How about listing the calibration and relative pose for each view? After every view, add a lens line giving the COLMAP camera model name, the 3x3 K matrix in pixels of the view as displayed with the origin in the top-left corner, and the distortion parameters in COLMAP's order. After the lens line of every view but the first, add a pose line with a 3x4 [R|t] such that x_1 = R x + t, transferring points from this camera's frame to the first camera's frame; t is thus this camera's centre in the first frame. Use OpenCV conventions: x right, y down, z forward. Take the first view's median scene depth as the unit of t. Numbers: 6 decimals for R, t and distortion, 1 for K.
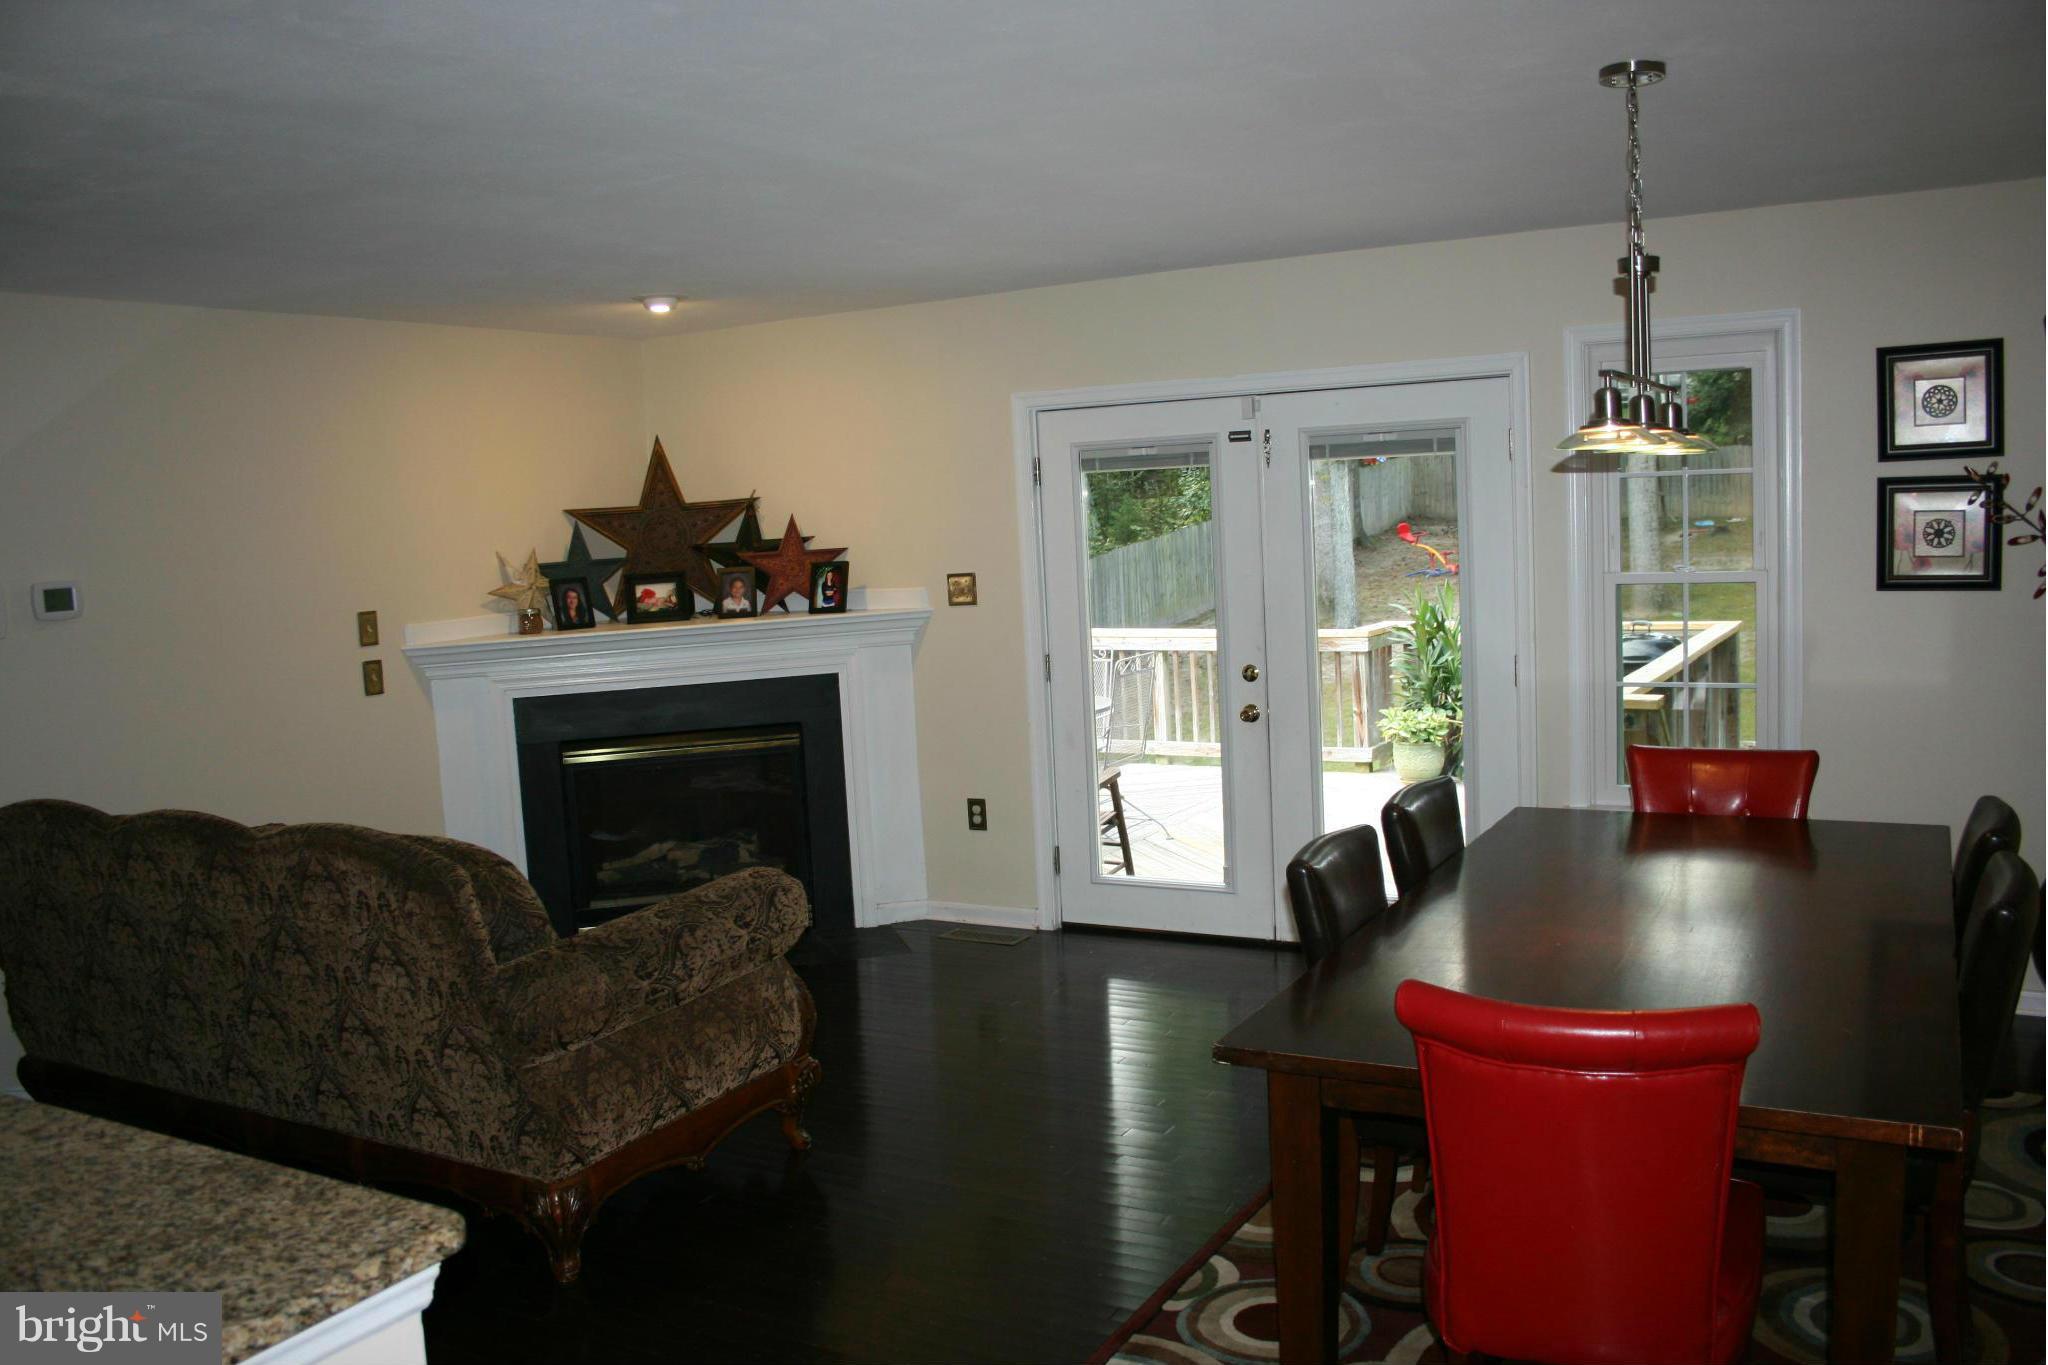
lens RADIAL K [[1697.3, 0, 1045.9], [0, 1697.3, 711.4], [0, 0, 1]] dist [-0.162521, 0.145373]
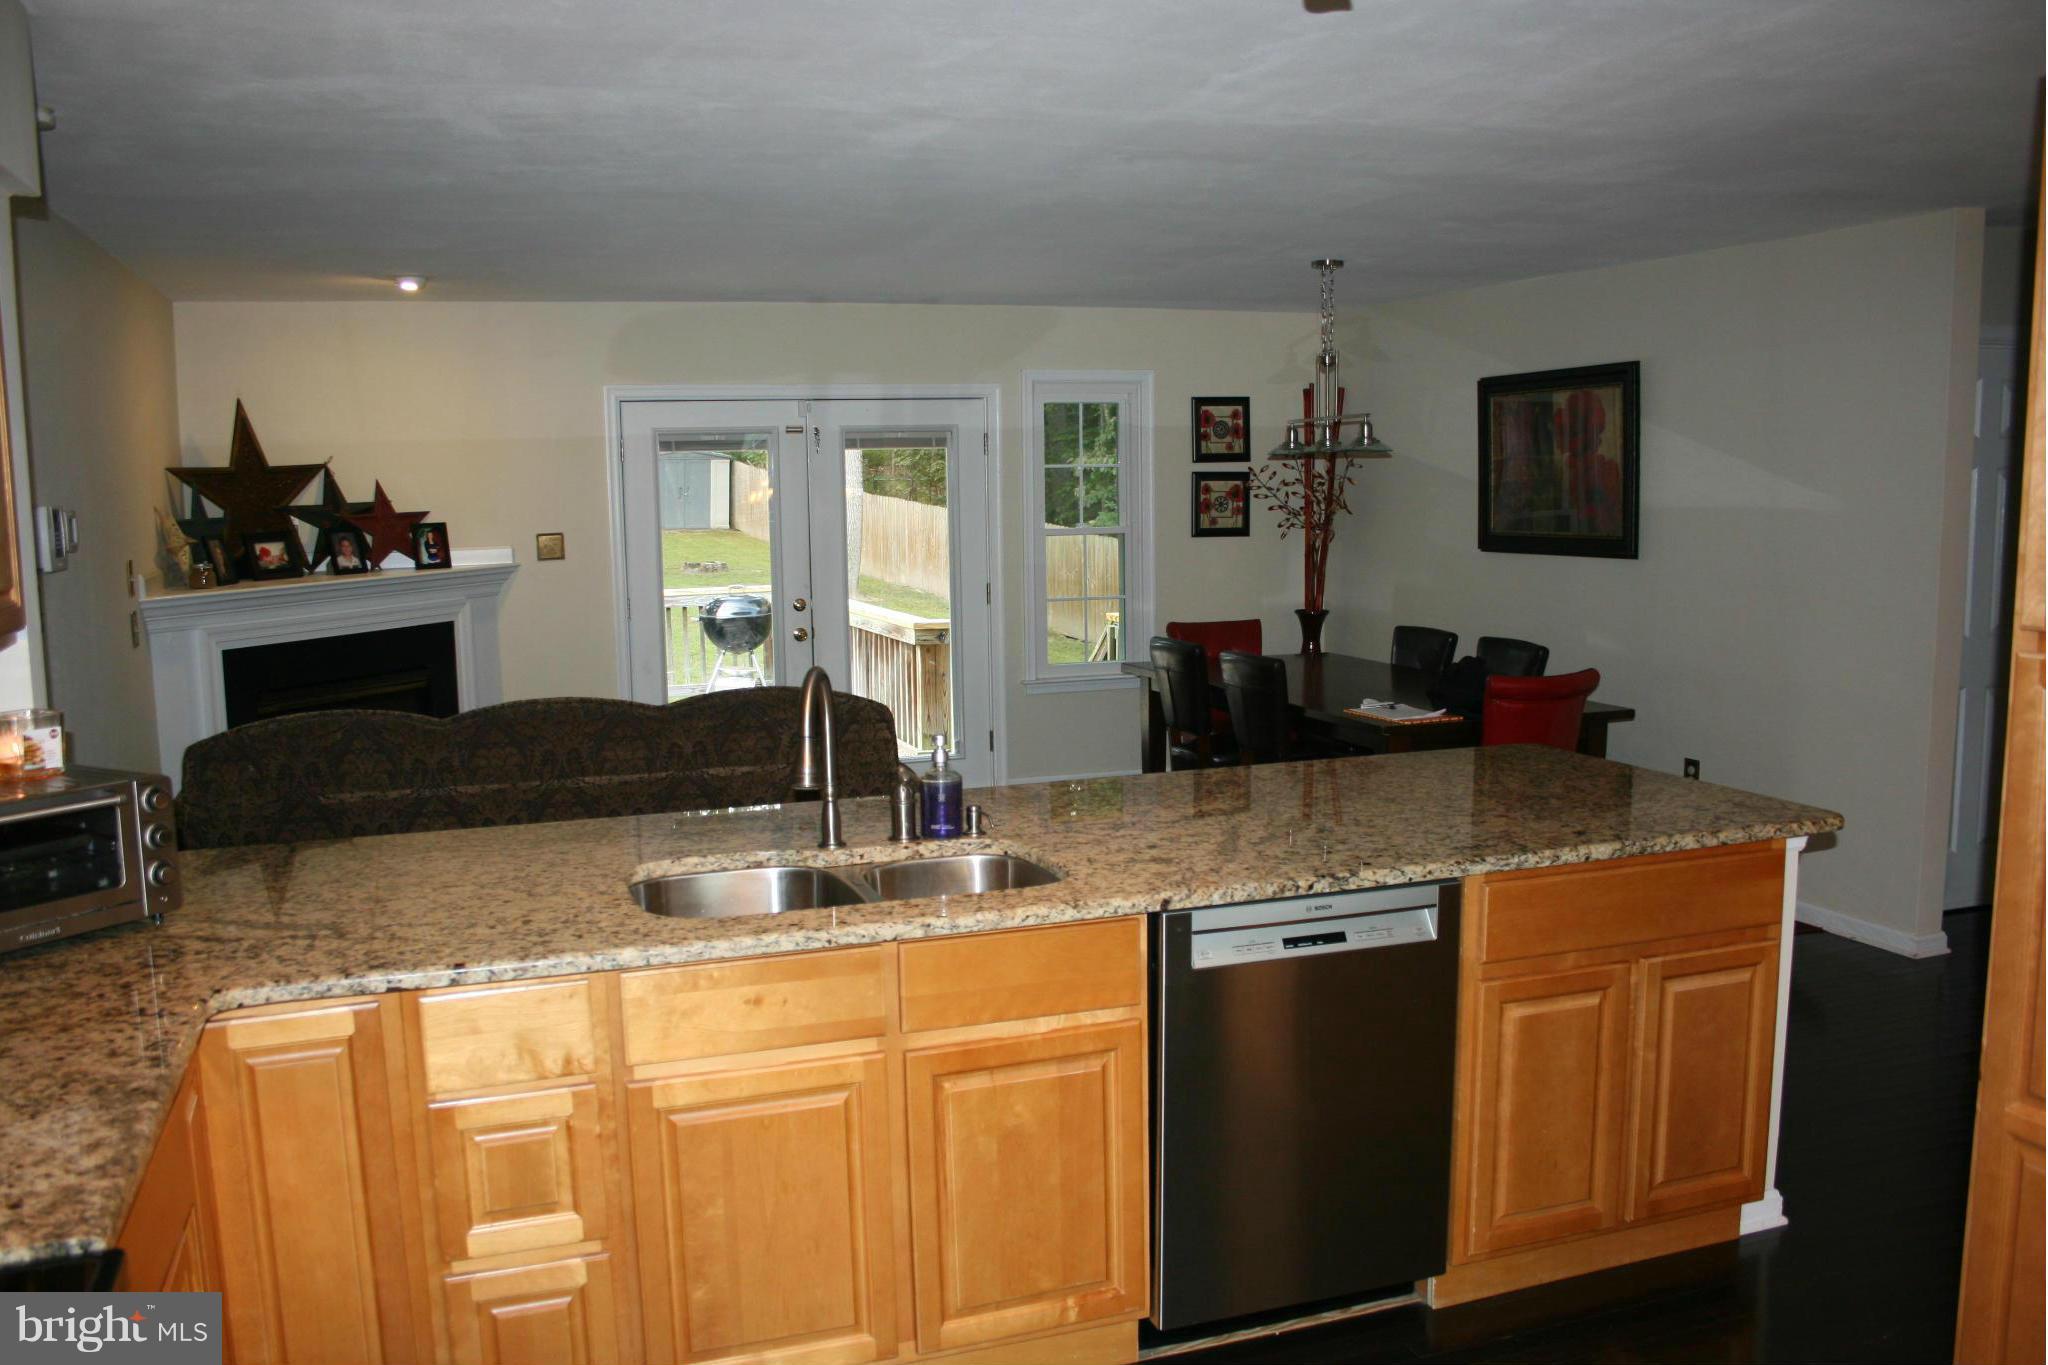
lens RADIAL K [[1697.3, 0, 1045.9], [0, 1697.3, 711.4], [0, 0, 1]] dist [-0.162521, 0.145373]
pose [[0.644535, -0.066889, 0.761643, -0.747339], [0.076128, 0.996830, 0.023121, 0.043528], [-0.760776, 0.043080, 0.647584, -0.018282]]
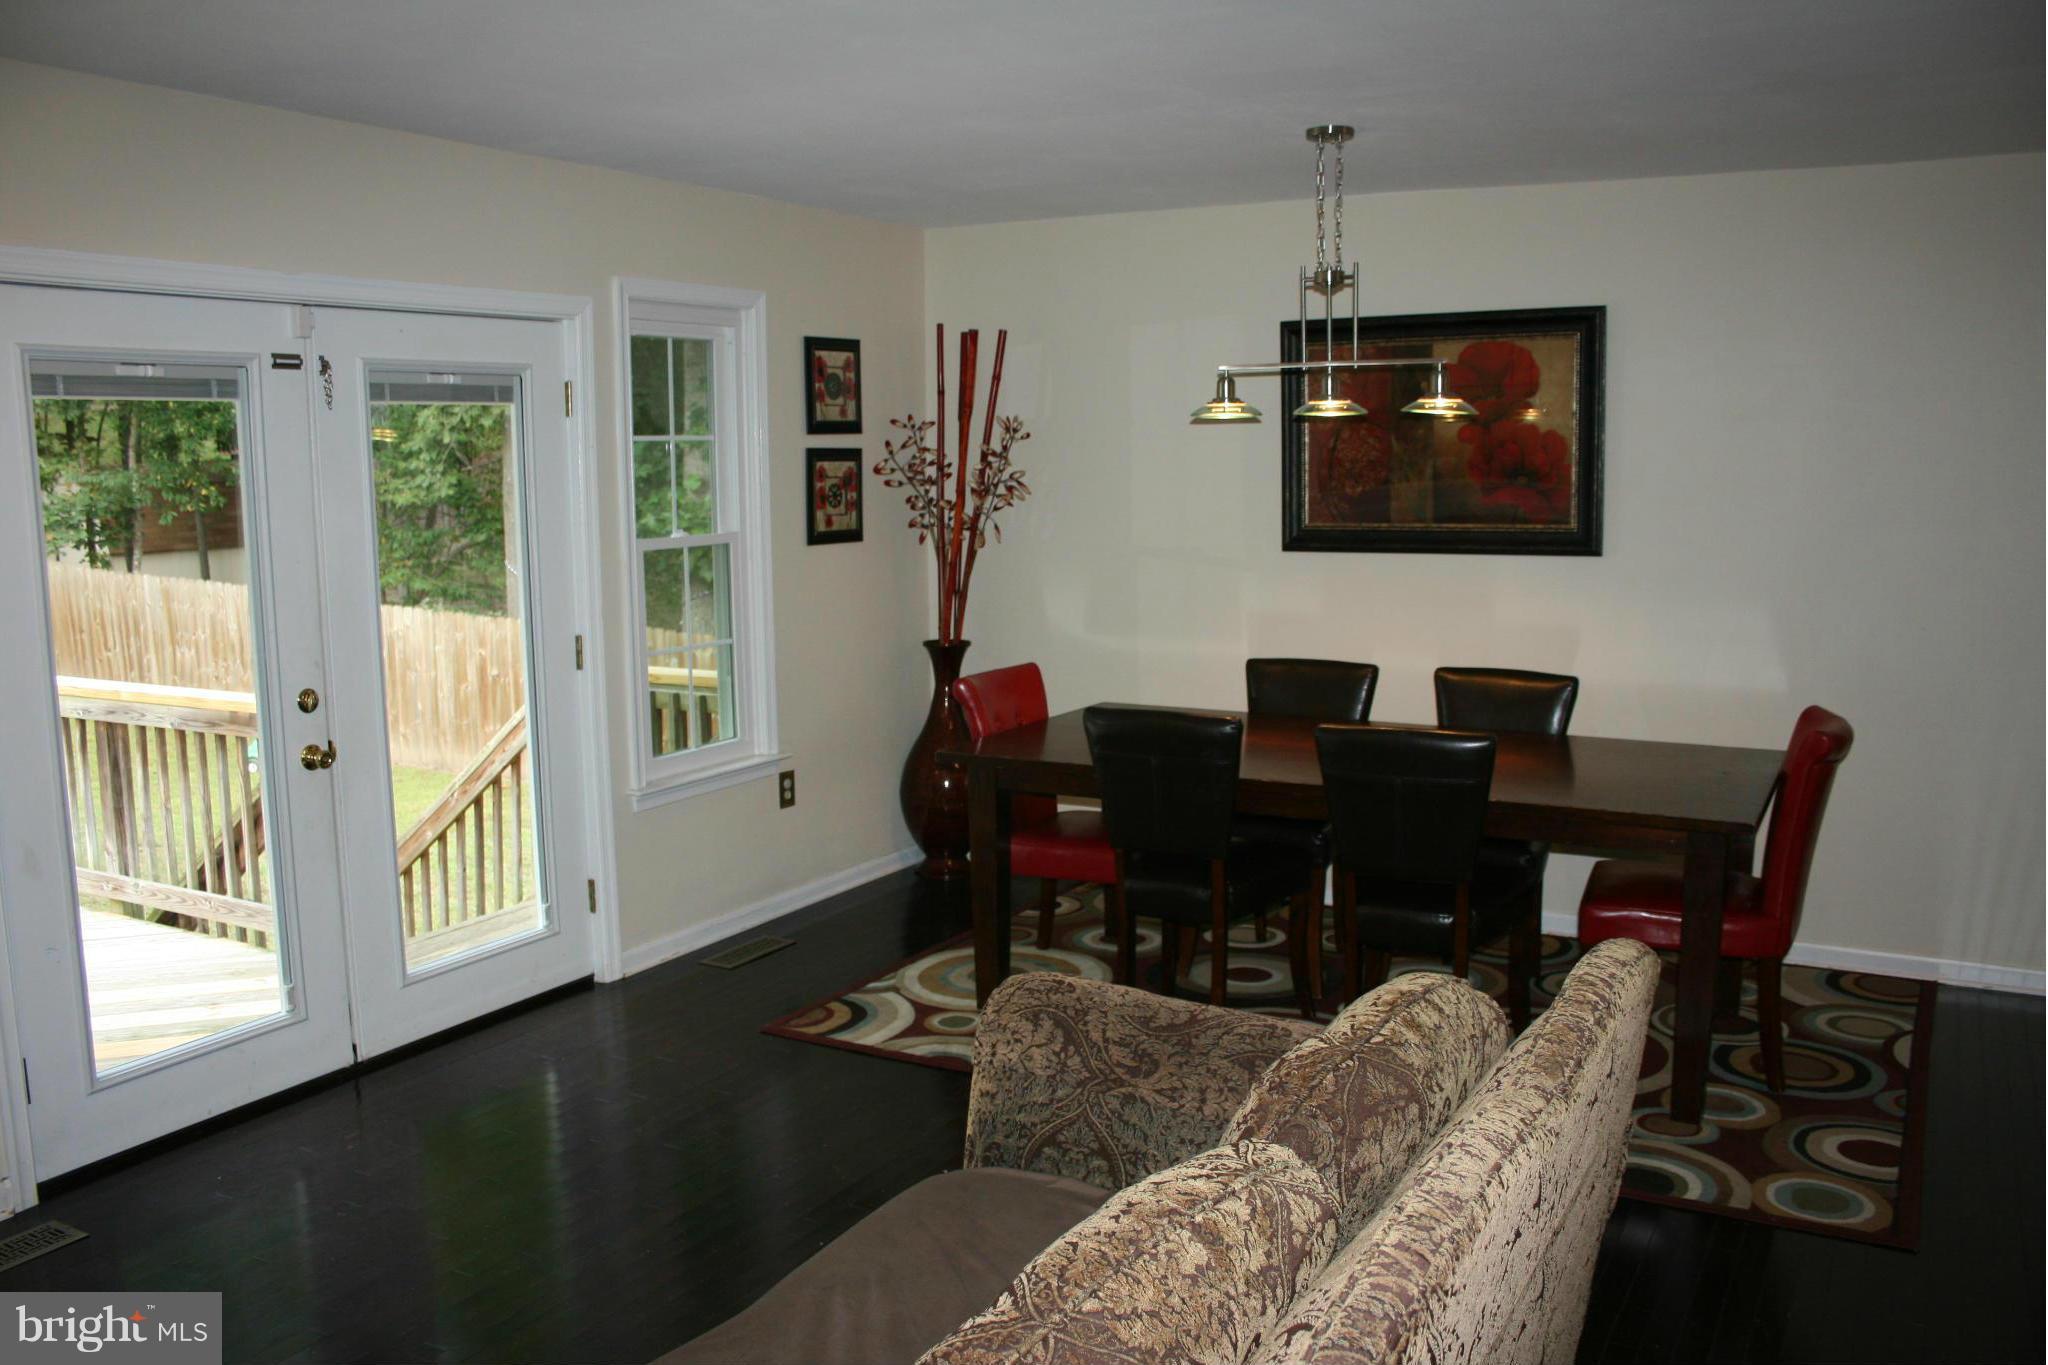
lens RADIAL K [[1676.0, 0, 1024.0], [0, 1676.0, 682.5], [0, 0, 1]] dist [-0.132175, 0.094172]
pose [[0.001470, -0.090266, 0.995917, -0.528890], [0.130456, 0.987424, 0.089304, -0.049473], [-0.991453, 0.129792, 0.013228, 0.661239]]
